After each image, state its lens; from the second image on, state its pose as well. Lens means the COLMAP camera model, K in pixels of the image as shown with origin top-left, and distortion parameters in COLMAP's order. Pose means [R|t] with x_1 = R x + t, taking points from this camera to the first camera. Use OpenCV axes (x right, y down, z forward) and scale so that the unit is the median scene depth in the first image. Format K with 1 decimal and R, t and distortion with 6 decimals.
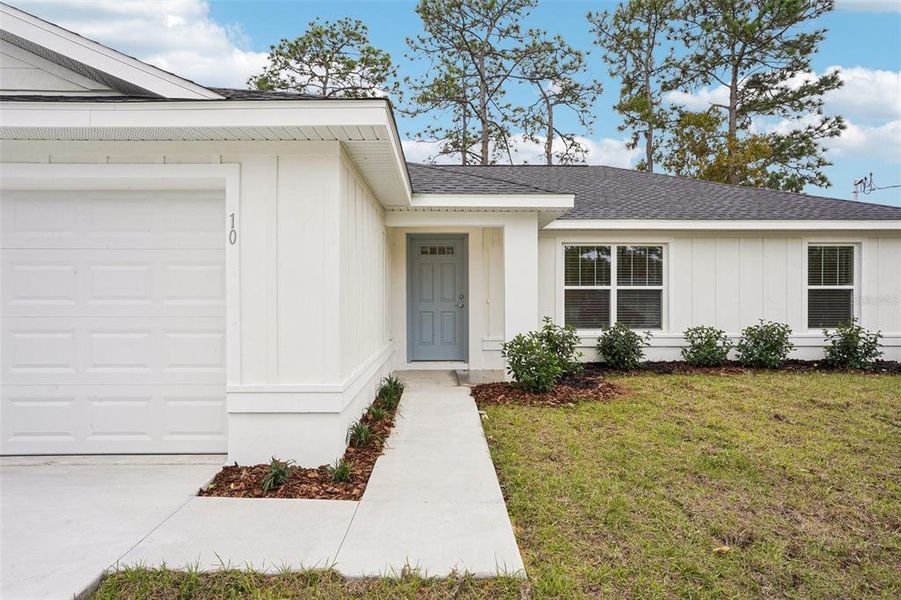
lens RADIAL K [[572.6, 0, 468.4], [0, 572.6, 283.6], [0, 0, 1]] dist [0.032974, 0.000545]
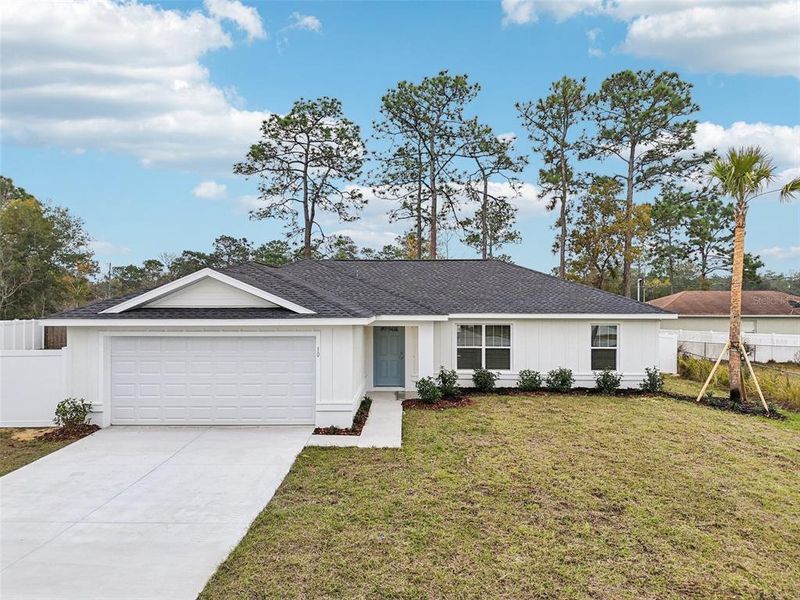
lens RADIAL K [[587.6, 0, 401.8], [0, 587.6, 302.5], [0, 0, 1]] dist [0.105772, -0.132702]
pose [[0.998120, 0.002824, -0.061231, 0.037865], [-0.000898, 0.999504, 0.031473, -0.072533], [0.061290, -0.031358, 0.997627, -0.336439]]
